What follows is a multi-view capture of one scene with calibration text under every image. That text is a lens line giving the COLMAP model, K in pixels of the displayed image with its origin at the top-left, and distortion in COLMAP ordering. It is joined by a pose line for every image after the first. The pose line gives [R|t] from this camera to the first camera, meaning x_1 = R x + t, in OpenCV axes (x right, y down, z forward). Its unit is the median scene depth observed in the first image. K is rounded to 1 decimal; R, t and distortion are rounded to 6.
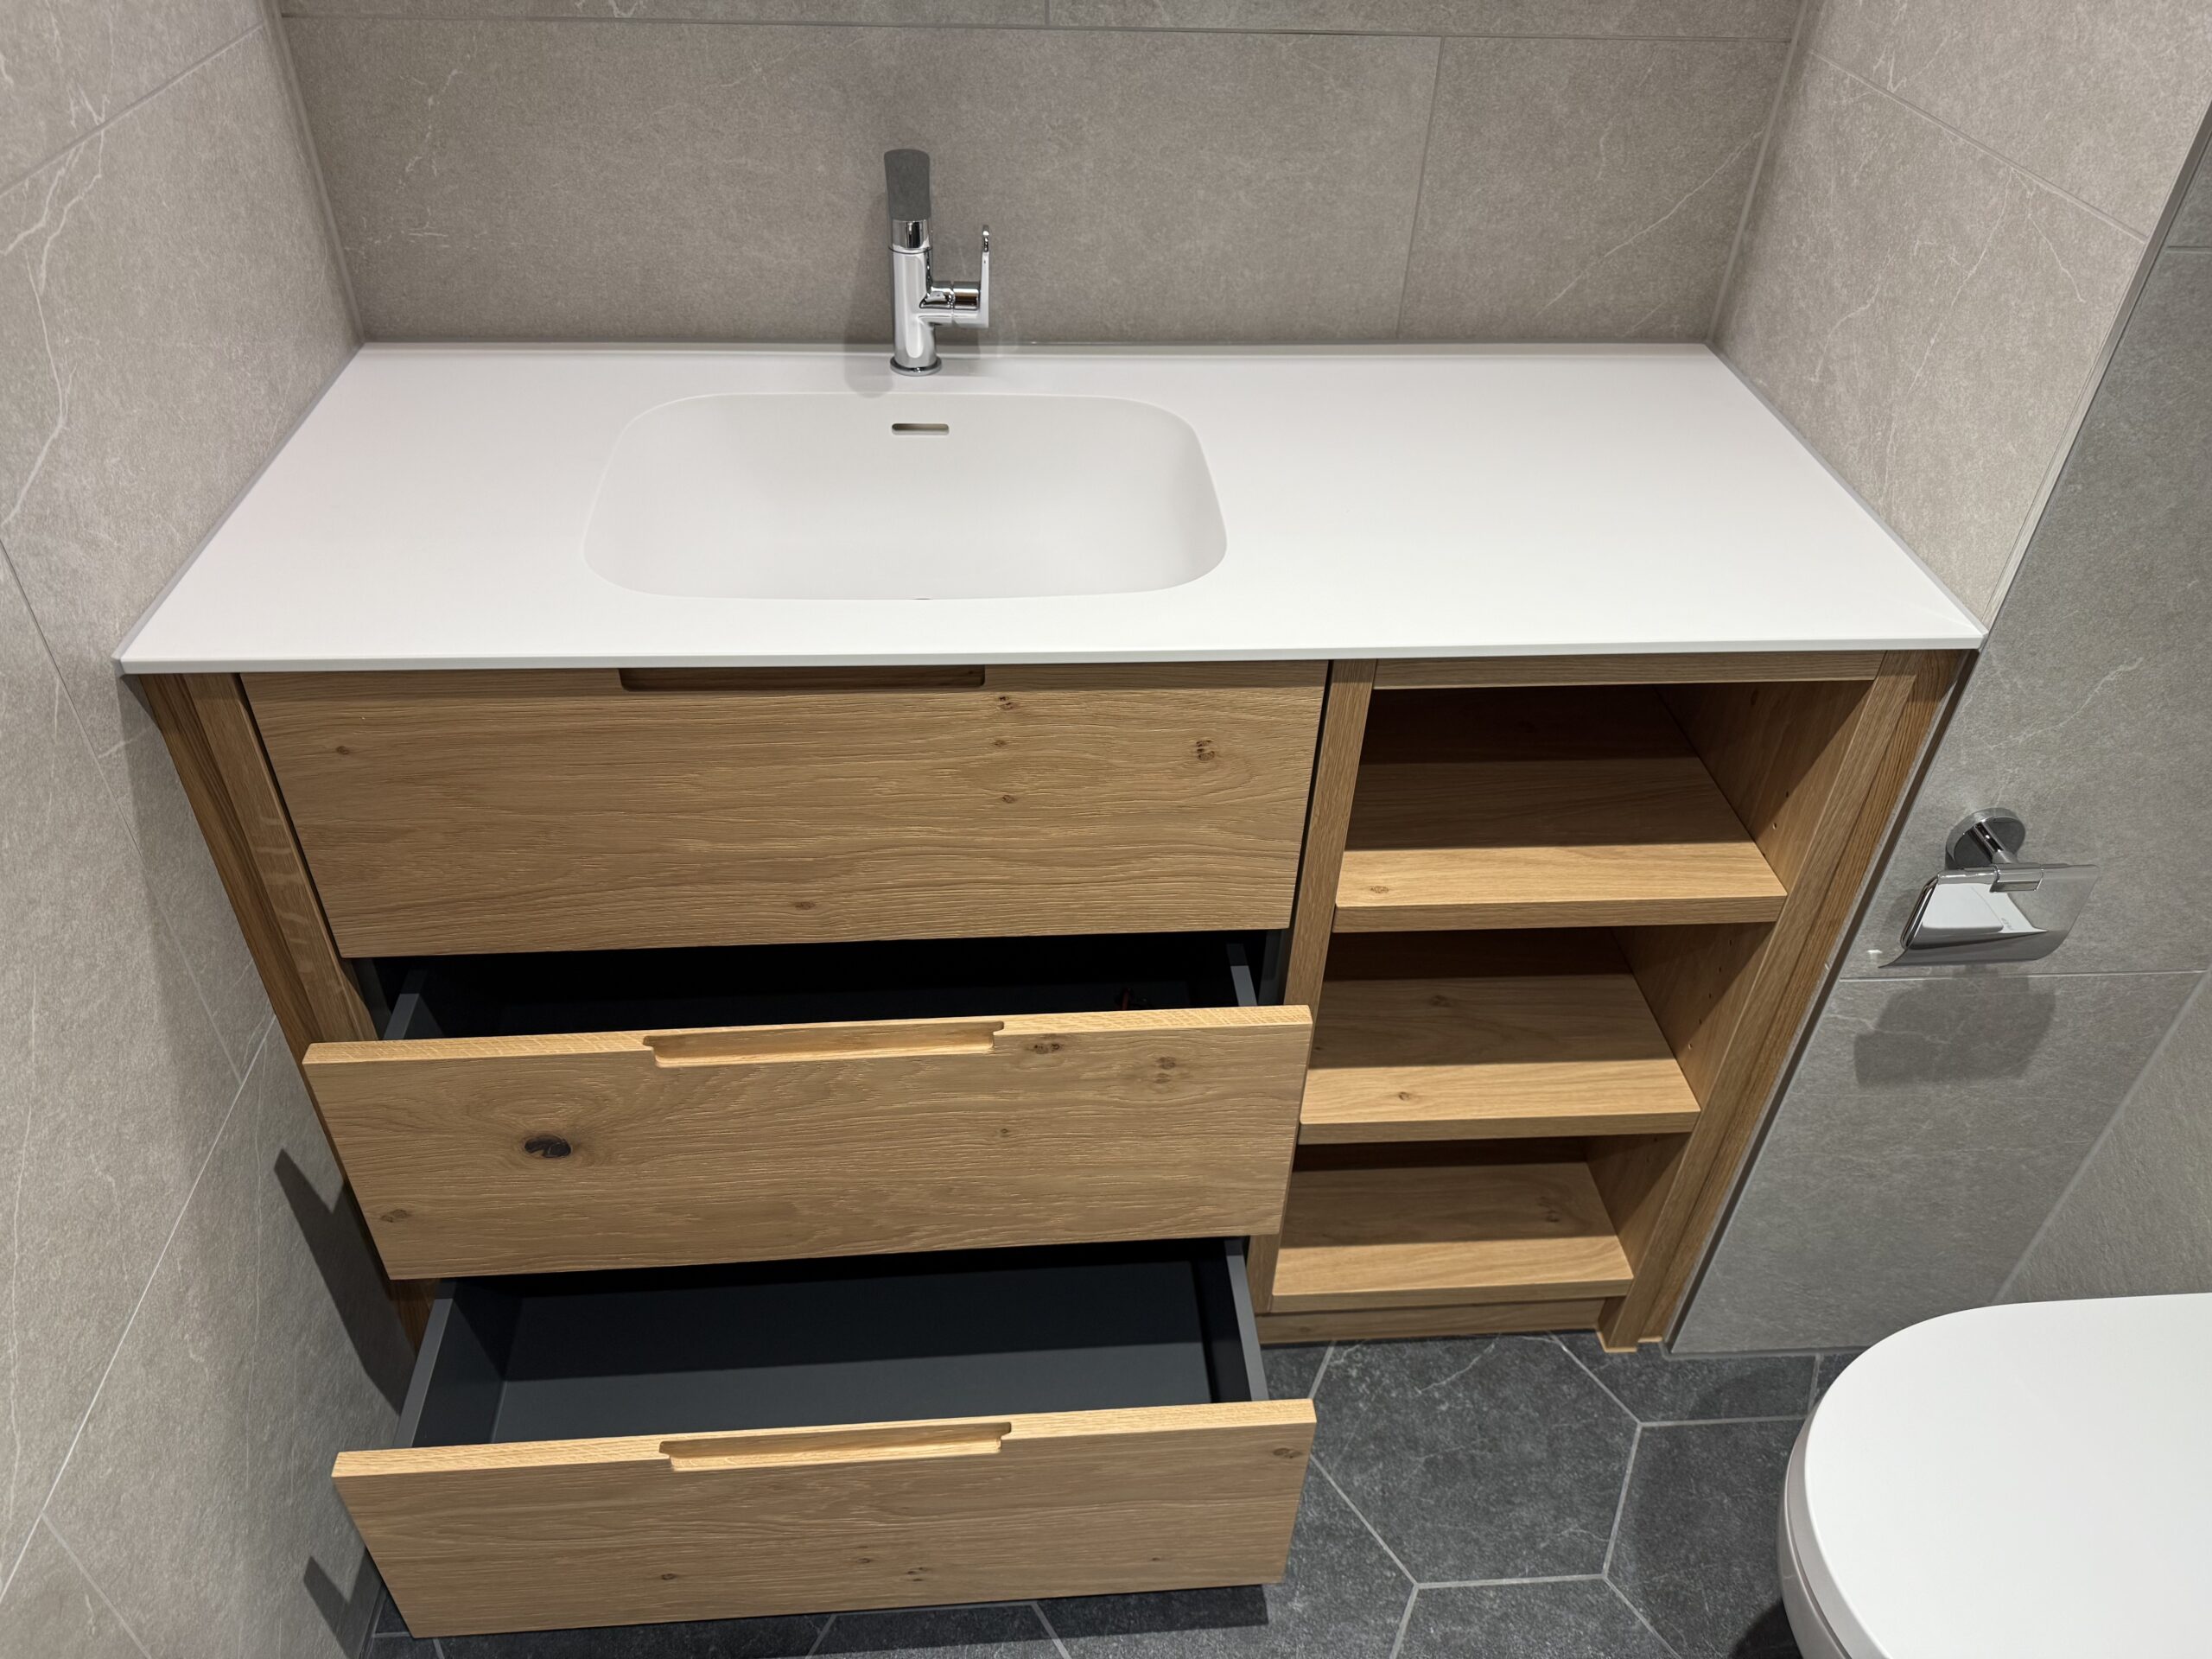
lens RADIAL K [[1557.9, 0, 1106.3], [0, 1557.9, 820.3], [0, 0, 1]] dist [0.080317, -0.098153]
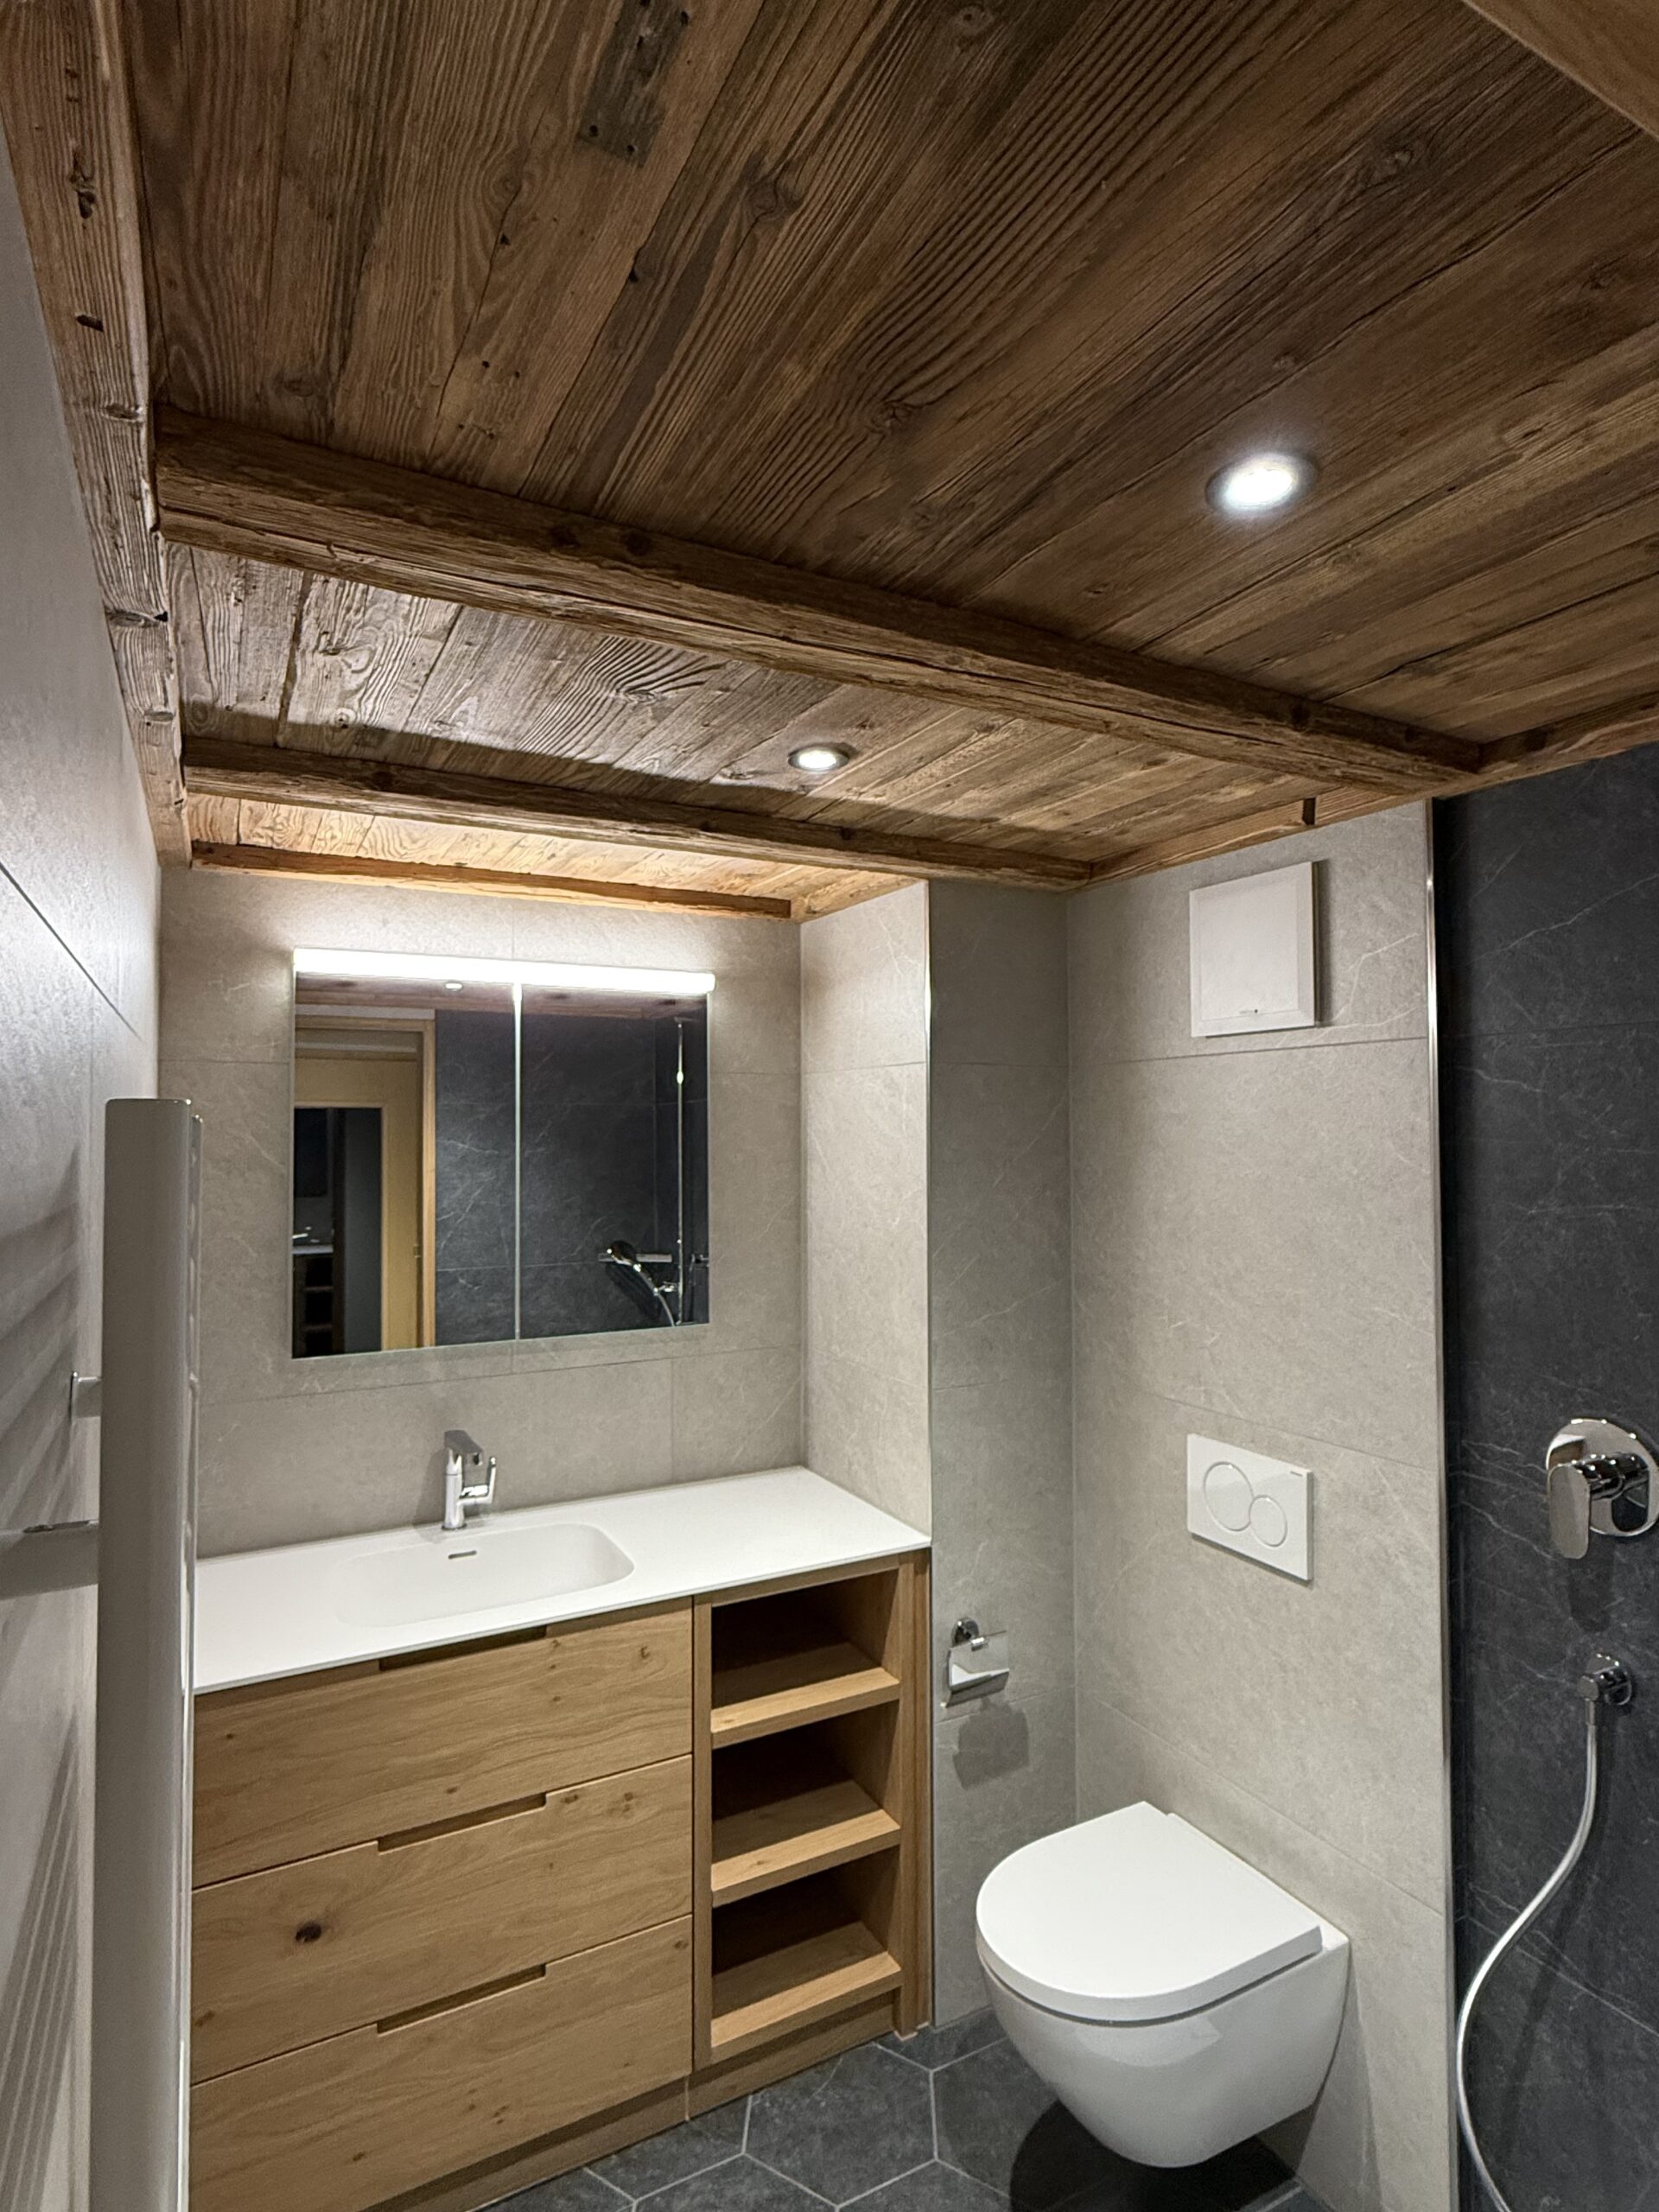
lens RADIAL K [[1175.9, 0, 834.9], [0, 1175.9, 1103.3], [0, 0, 1]] dist [-0.000053, 0.002968]
pose [[0.912778, -0.027329, 0.407542, -0.297871], [0.279467, 0.769444, -0.574330, 0.332332], [-0.297885, 0.638130, 0.709969, -0.654994]]
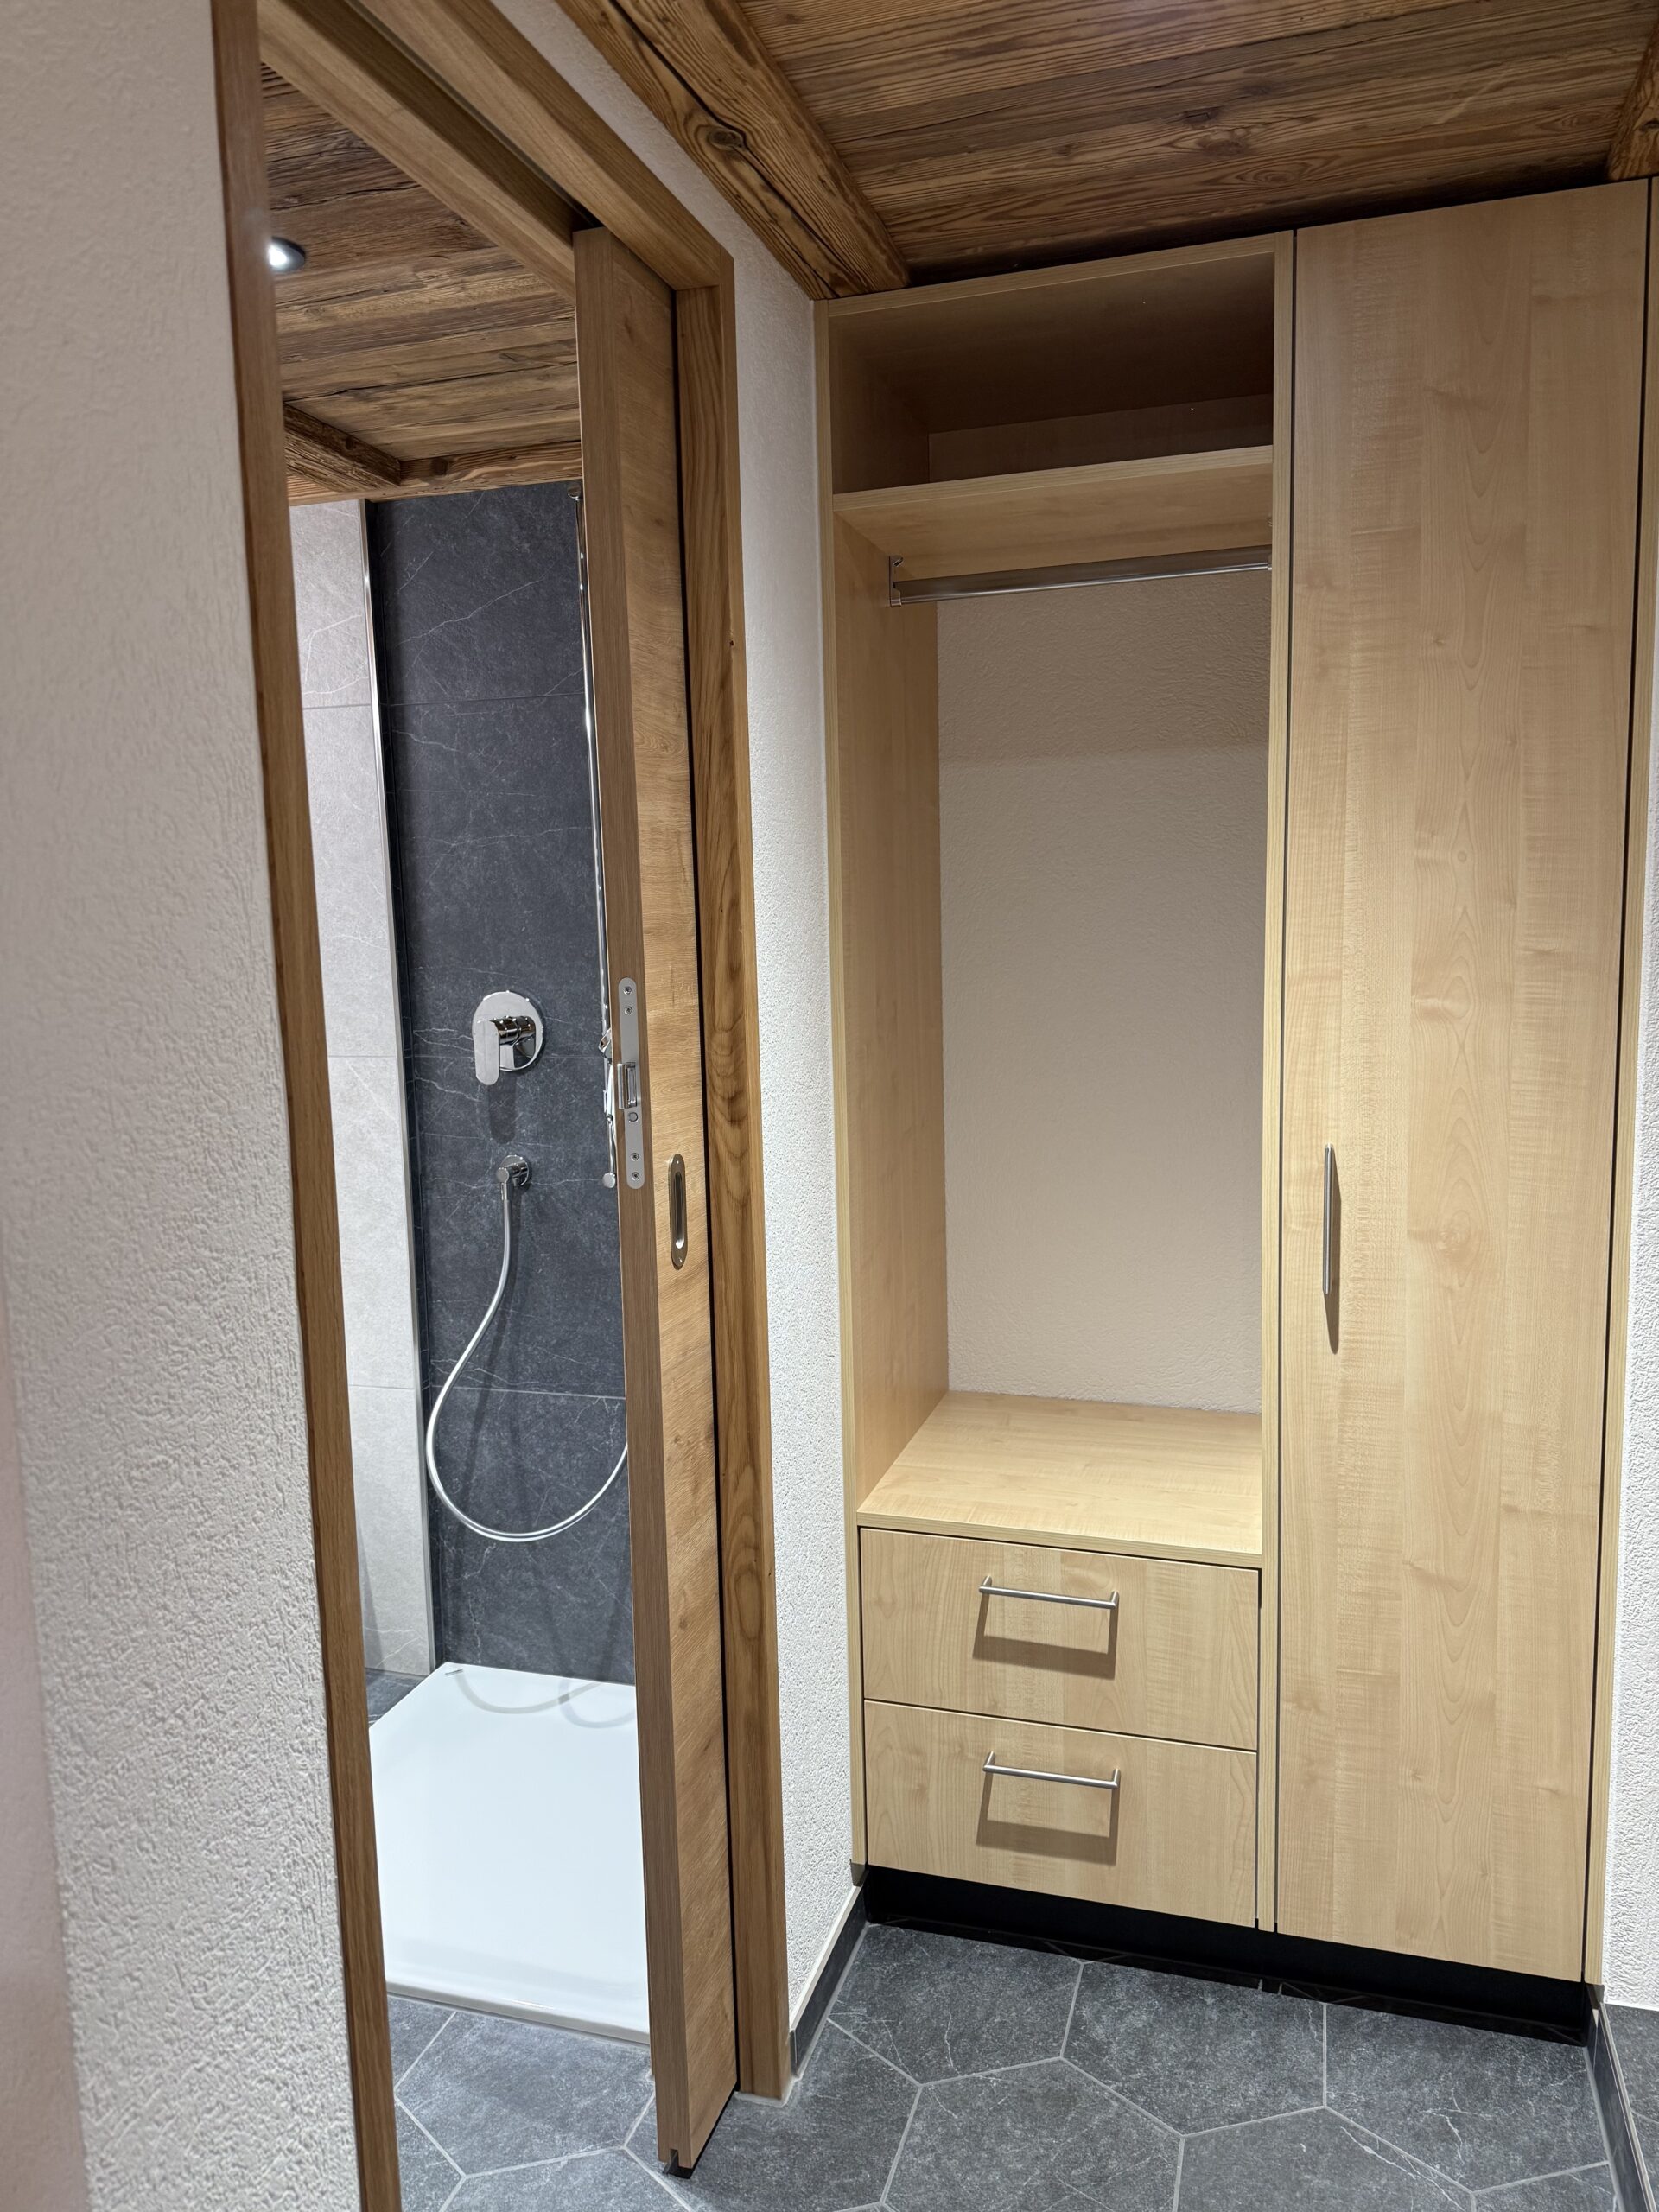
lens RADIAL K [[1557.9, 0, 839.5], [0, 1557.9, 1099.1], [0, 0, 1]] dist [0.080317, -0.098153]
pose [[0.362980, -0.151889, 0.919334, -0.928104], [0.608044, 0.786221, -0.110177, 0.722148], [-0.706065, 0.598988, 0.377738, -0.886499]]
